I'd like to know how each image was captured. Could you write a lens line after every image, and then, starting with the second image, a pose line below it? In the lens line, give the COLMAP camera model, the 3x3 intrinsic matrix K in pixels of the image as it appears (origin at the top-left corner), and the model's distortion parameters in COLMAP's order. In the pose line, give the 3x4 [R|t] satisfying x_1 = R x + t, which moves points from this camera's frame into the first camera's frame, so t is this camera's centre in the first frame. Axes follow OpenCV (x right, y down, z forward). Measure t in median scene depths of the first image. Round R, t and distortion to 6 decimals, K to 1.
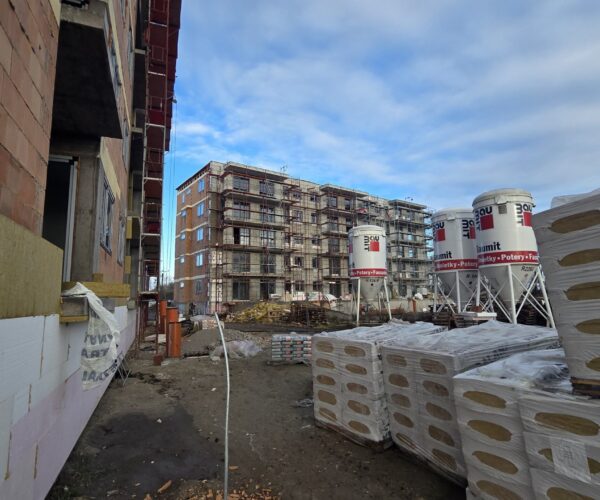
lens RADIAL K [[362.8, 0, 300.0], [0, 362.8, 250.0], [0, 0, 1]] dist [0.000715, -0.000962]
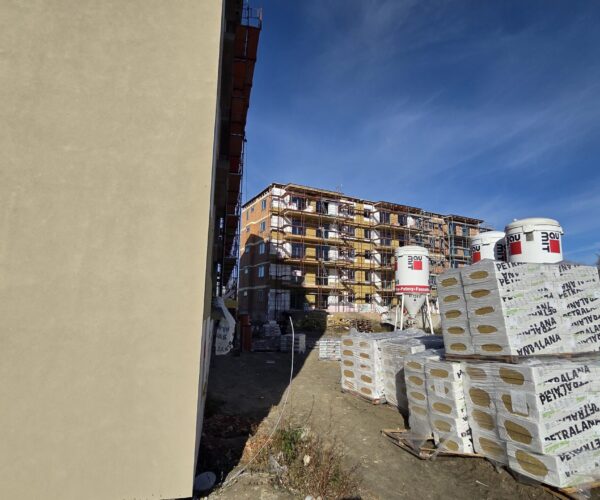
lens RADIAL K [[362.8, 0, 300.0], [0, 362.8, 250.0], [0, 0, 1]] dist [0.000715, -0.000962]
pose [[0.987624, 0.011558, -0.156415, 0.024420], [-0.015785, 0.999542, -0.025809, -0.022236], [0.156045, 0.027959, 0.987354, -0.145689]]
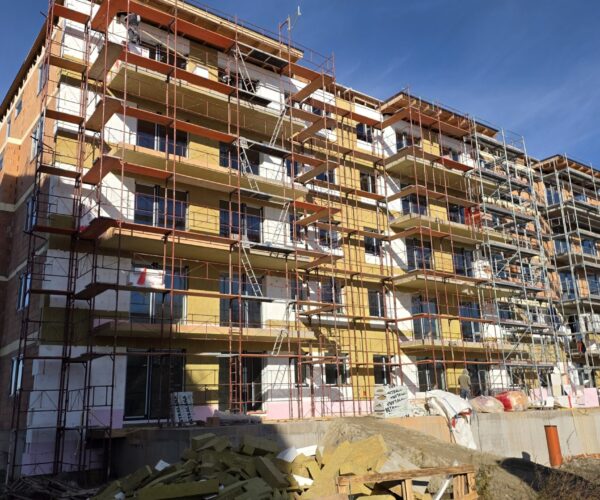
lens RADIAL K [[572.2, 0, 300.0], [0, 572.2, 250.0], [0, 0, 1]] dist [0.053942, 0.000149]
pose [[0.999597, -0.009201, 0.026871, -0.099232], [0.012631, 0.991379, -0.130419, 0.118128], [-0.025439, 0.130706, 0.991095, 0.936132]]
